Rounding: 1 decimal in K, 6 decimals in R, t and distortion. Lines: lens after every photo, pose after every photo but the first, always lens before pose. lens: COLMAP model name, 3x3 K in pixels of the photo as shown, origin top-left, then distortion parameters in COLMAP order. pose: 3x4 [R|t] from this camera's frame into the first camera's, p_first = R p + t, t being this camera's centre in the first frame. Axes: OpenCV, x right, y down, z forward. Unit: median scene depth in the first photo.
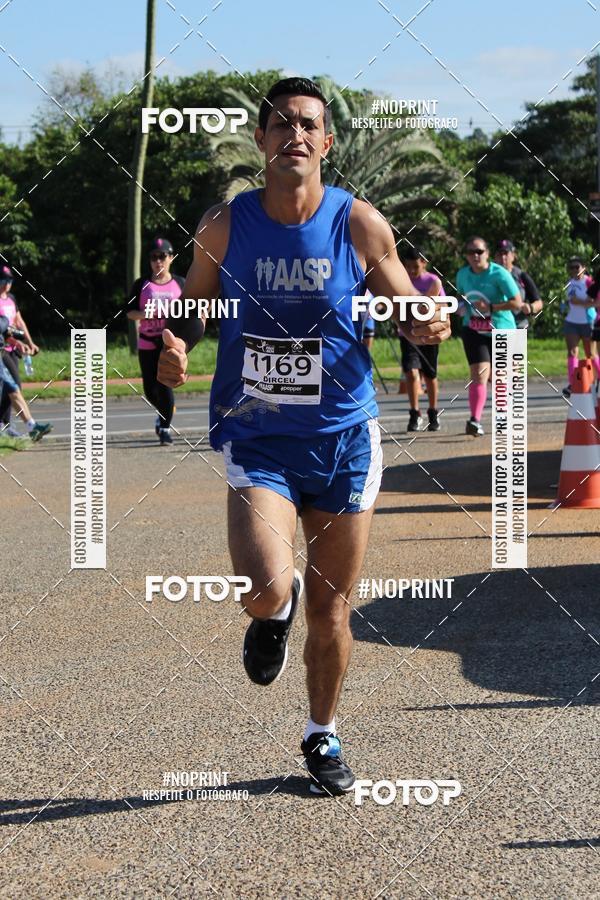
lens RADIAL K [[3199.4, 0, 300.8], [0, 3199.4, 380.1], [0, 0, 1]] dist [0.191286, -1.254196]
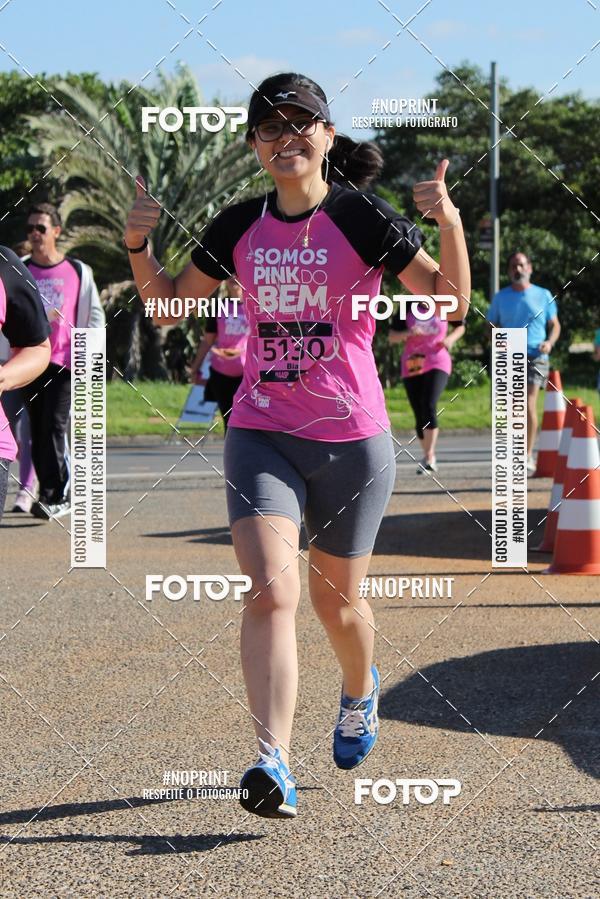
lens RADIAL K [[3428.8, 0, 298.0], [0, 3428.8, 448.6], [0, 0, 1]] dist [0.098408, 0.651643]
pose [[0.992721, 0.022662, 0.118285, -0.119716], [-0.022058, 0.999736, -0.006407, 0.018544], [-0.118399, 0.003751, 0.992959, 0.151044]]
